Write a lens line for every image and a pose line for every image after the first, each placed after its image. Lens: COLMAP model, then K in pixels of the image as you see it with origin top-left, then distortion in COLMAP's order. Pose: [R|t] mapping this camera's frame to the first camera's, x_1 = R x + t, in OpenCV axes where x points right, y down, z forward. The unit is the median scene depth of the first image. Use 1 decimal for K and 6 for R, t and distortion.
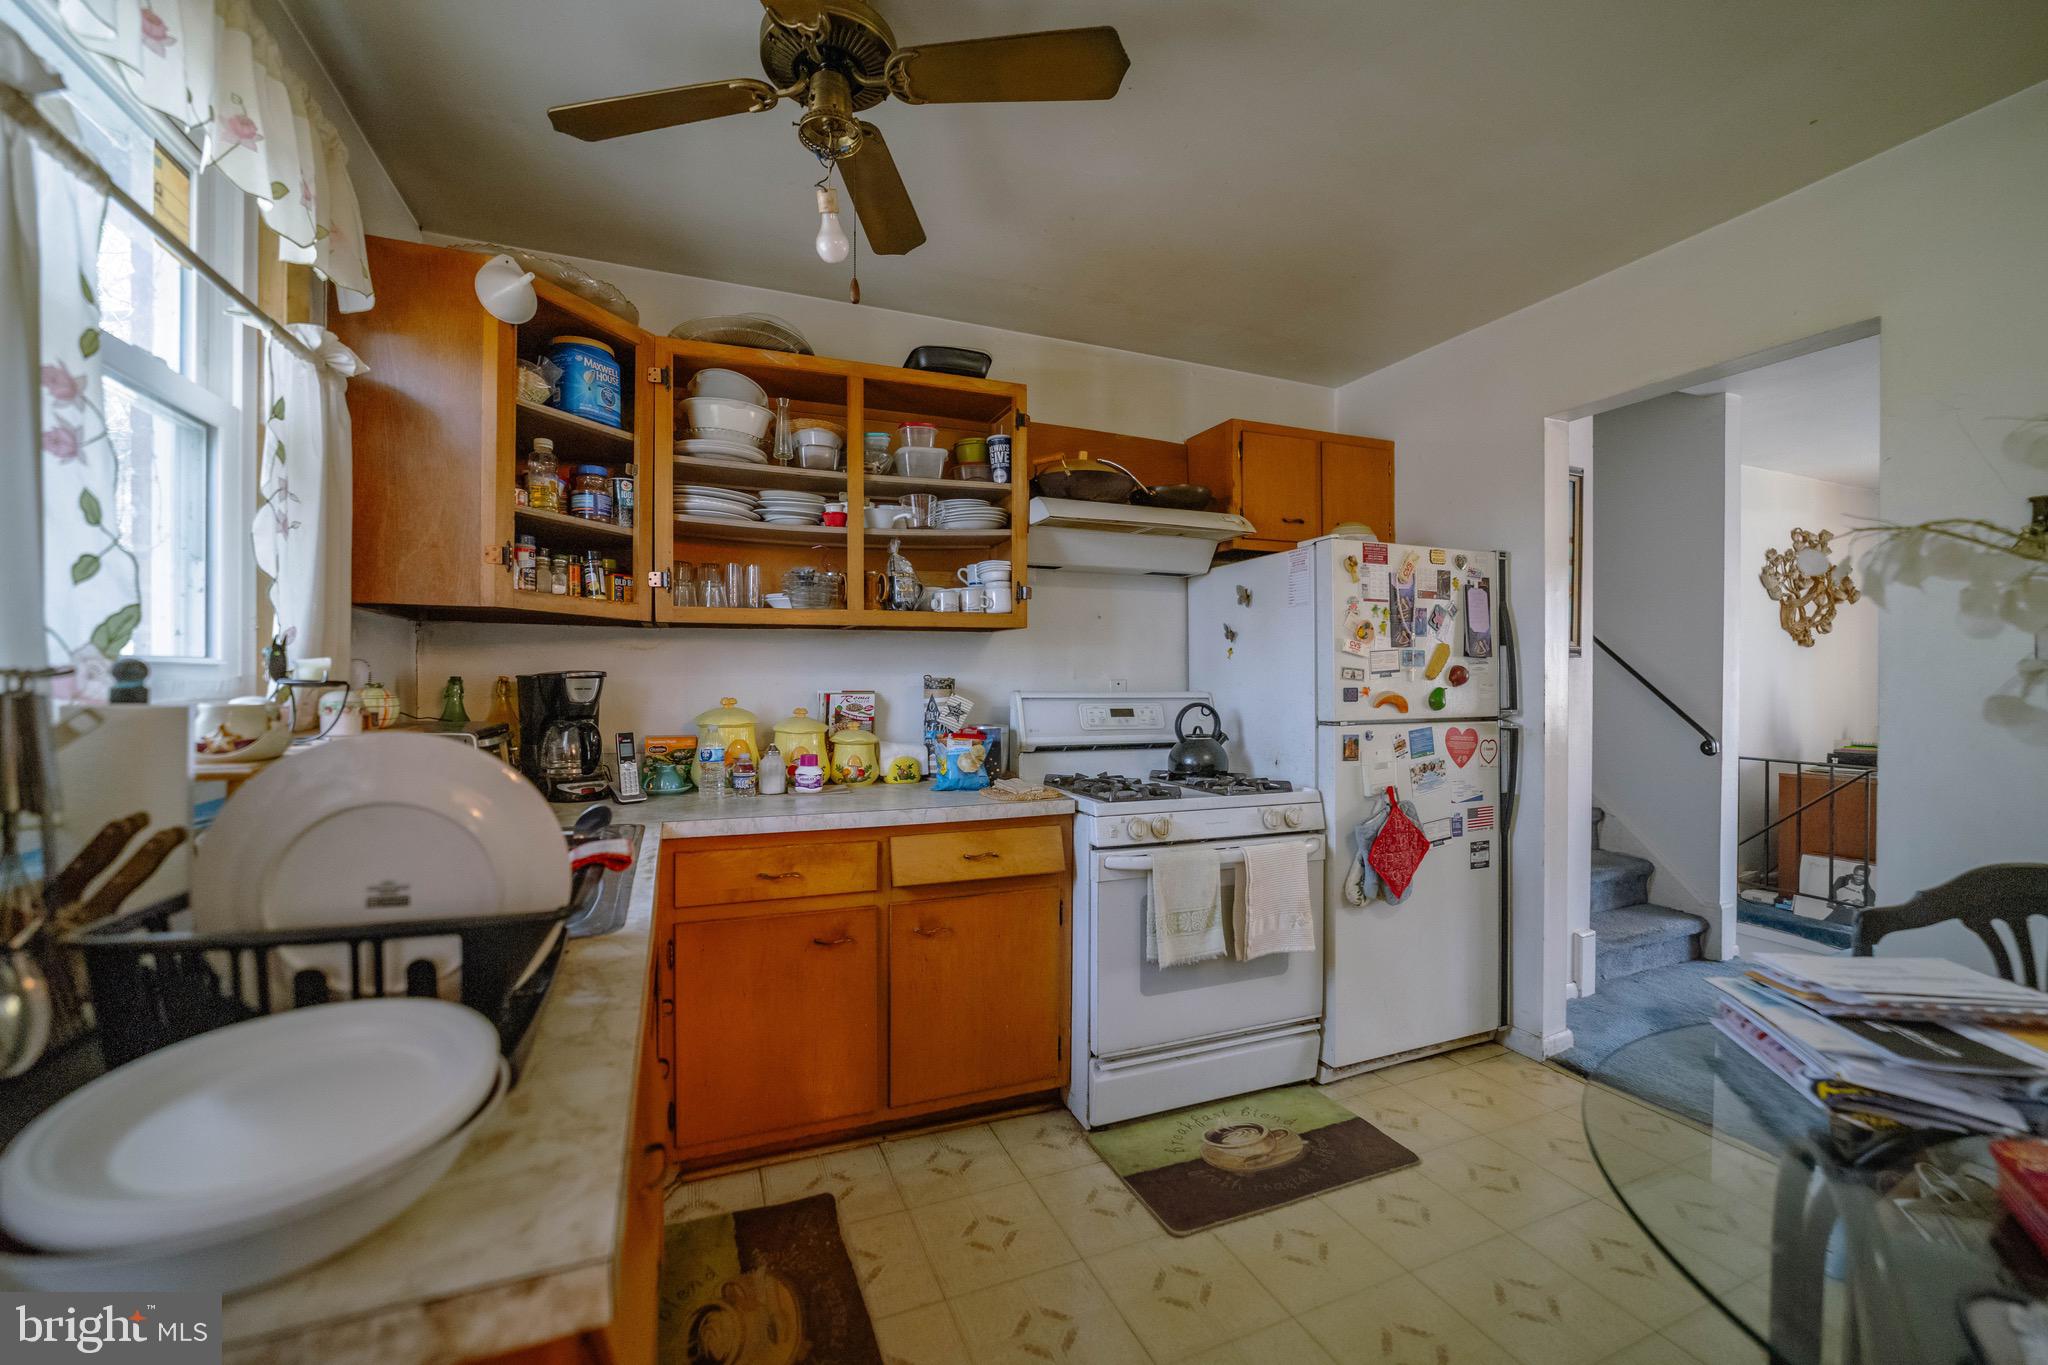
lens RADIAL K [[789.8, 0, 1027.0], [0, 789.8, 686.3], [0, 0, 1]] dist [-0.034509, 0.009843]
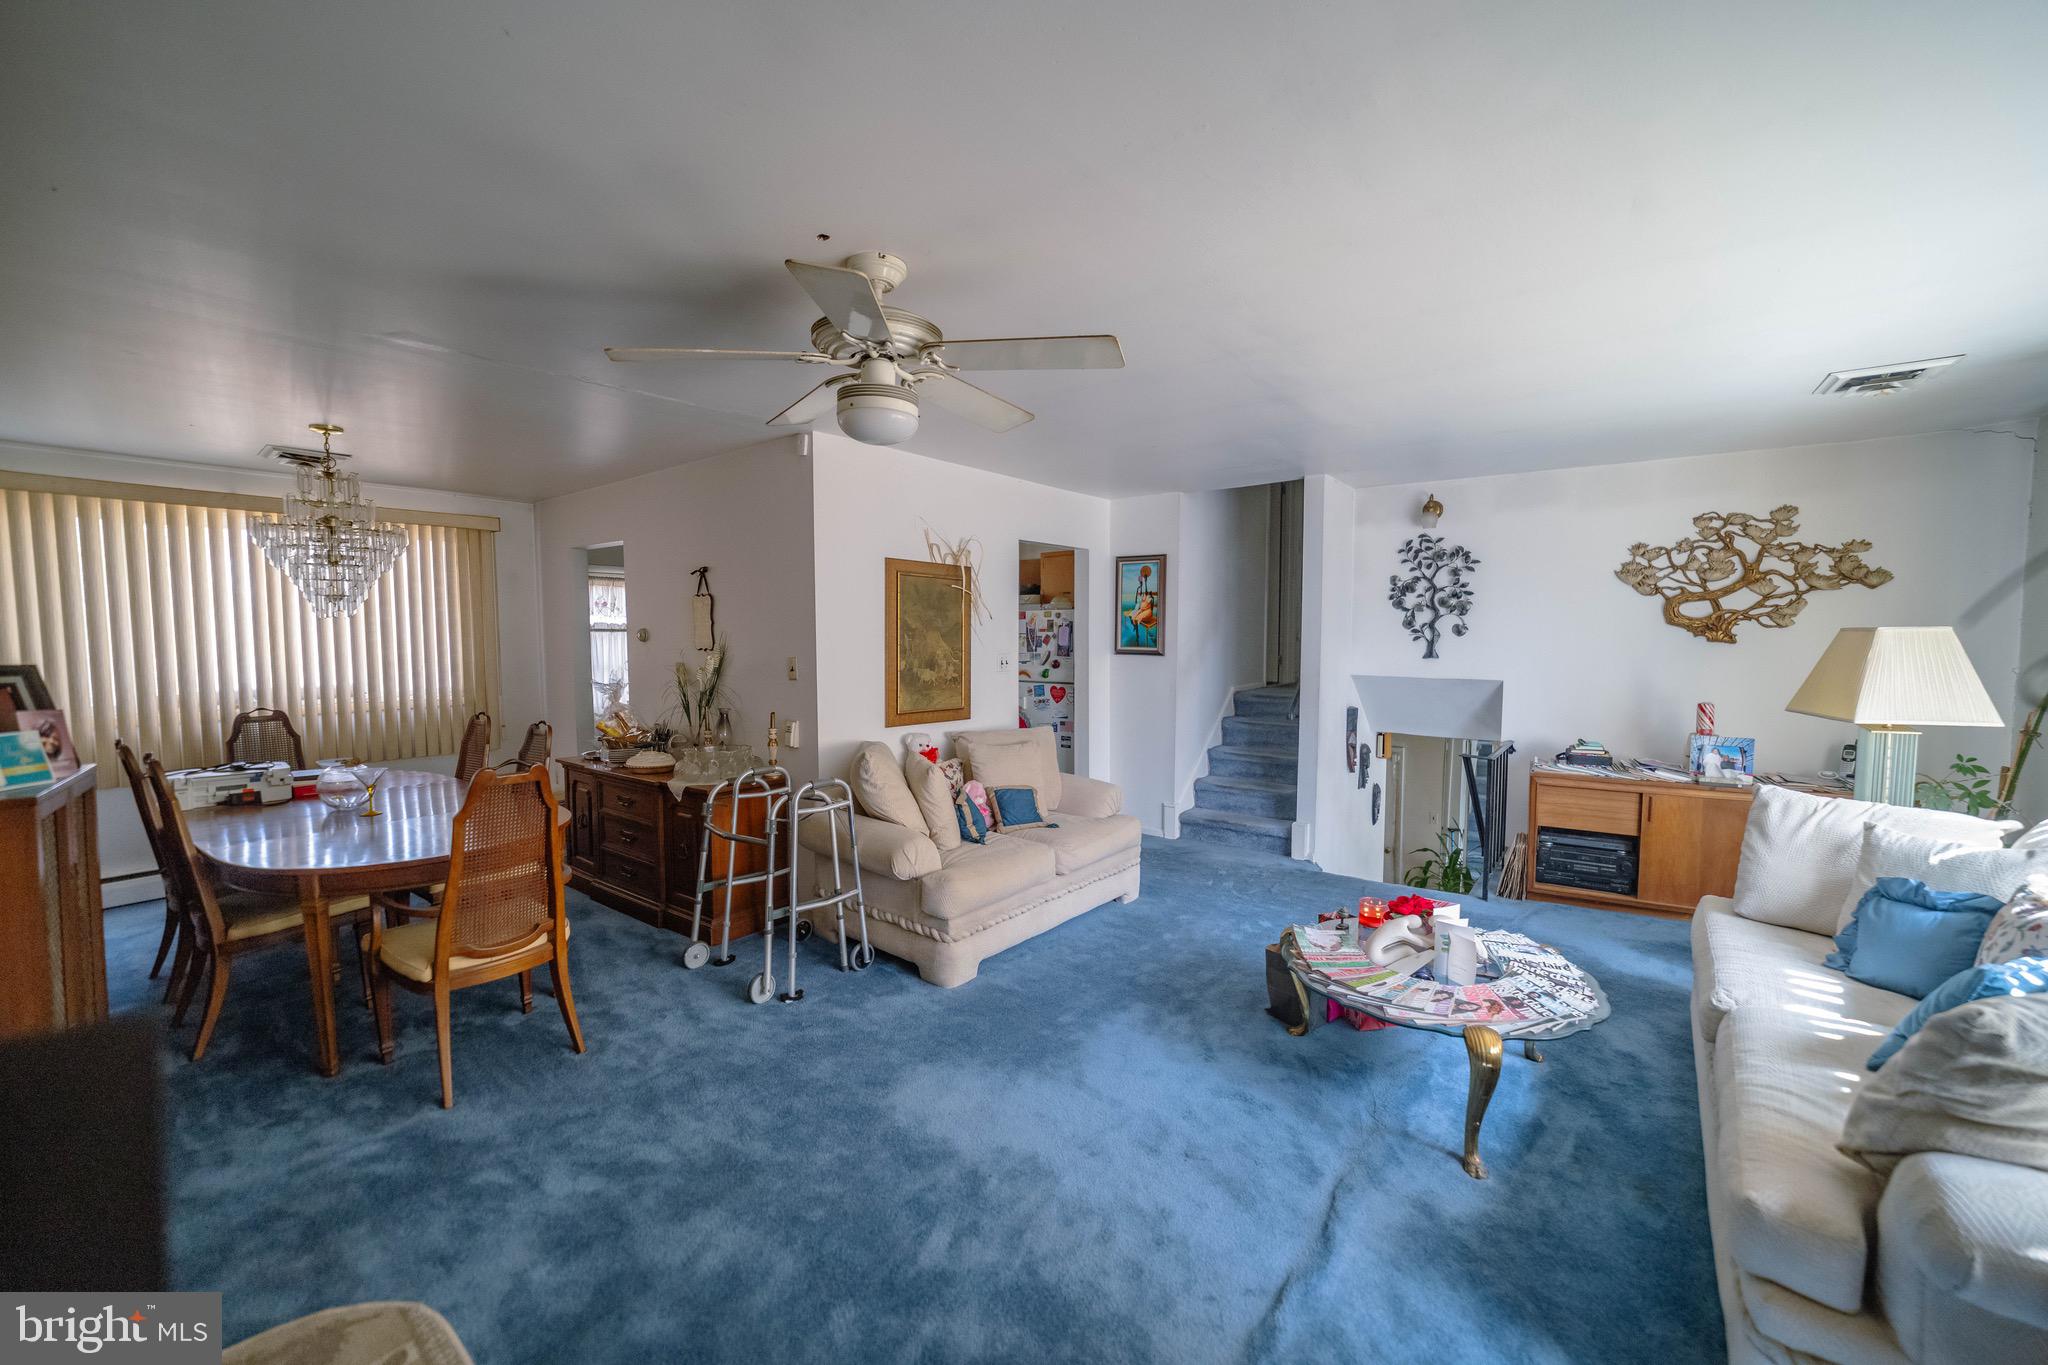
lens RADIAL K [[789.8, 0, 1027.0], [0, 789.8, 686.3], [0, 0, 1]] dist [-0.034509, 0.009843]
pose [[0.507452, 0.059107, -0.859650, 2.552923], [-0.007929, 0.997923, 0.063934, -0.098105], [0.861643, -0.025627, 0.506867, -0.287755]]
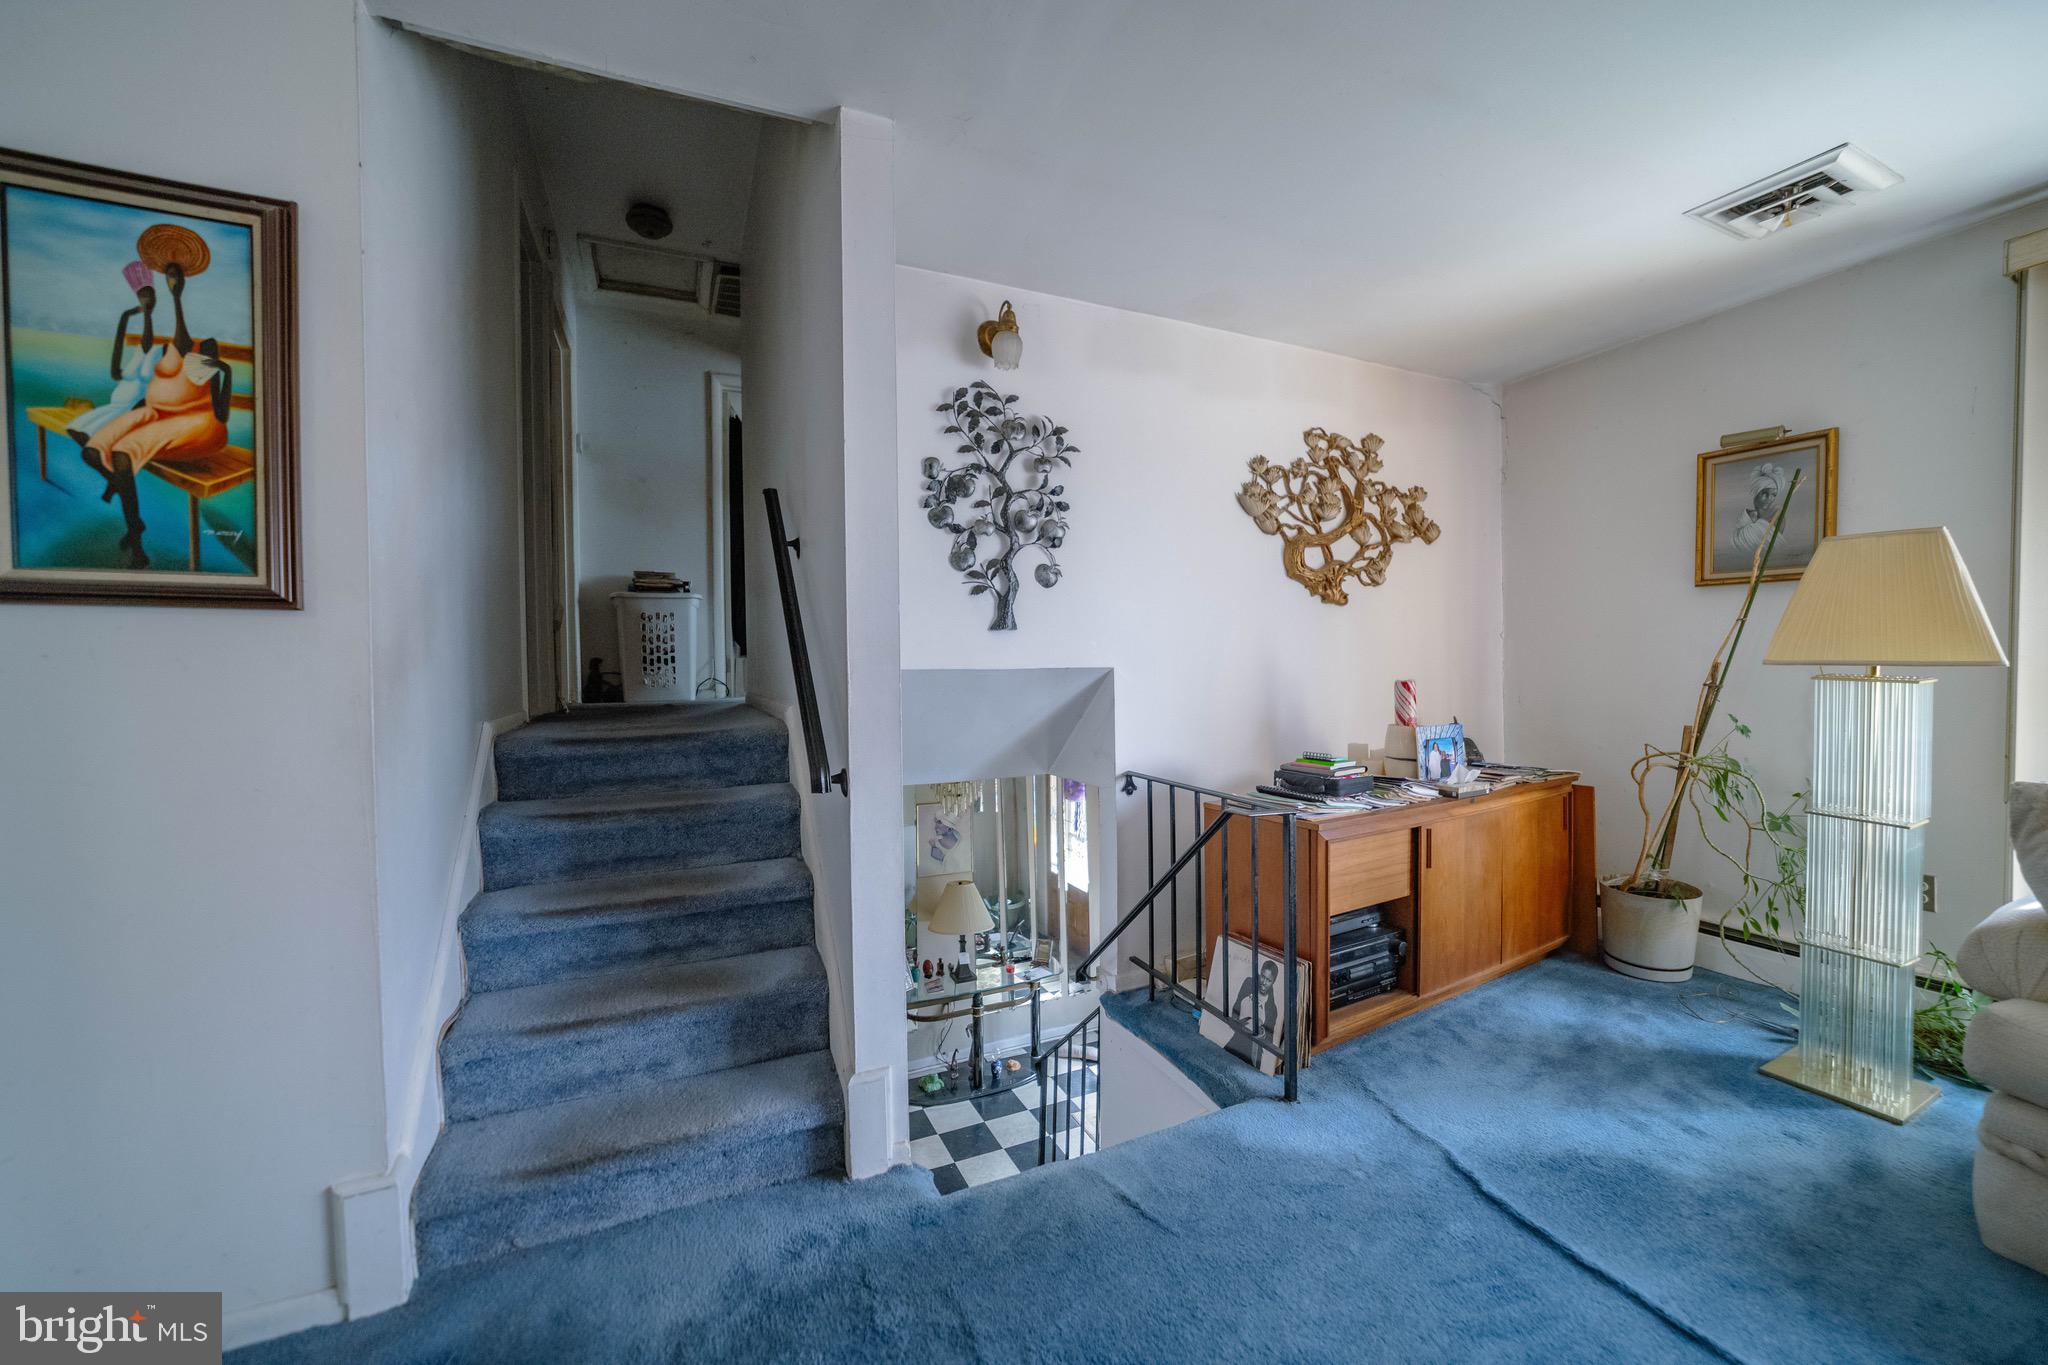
lens RADIAL K [[789.8, 0, 1027.0], [0, 789.8, 686.3], [0, 0, 1]] dist [-0.034509, 0.009843]
pose [[0.998796, -0.015094, 0.046682, 1.316629], [0.014489, 0.999807, 0.013280, 0.011599], [-0.046873, -0.012588, 0.998822, 0.606599]]
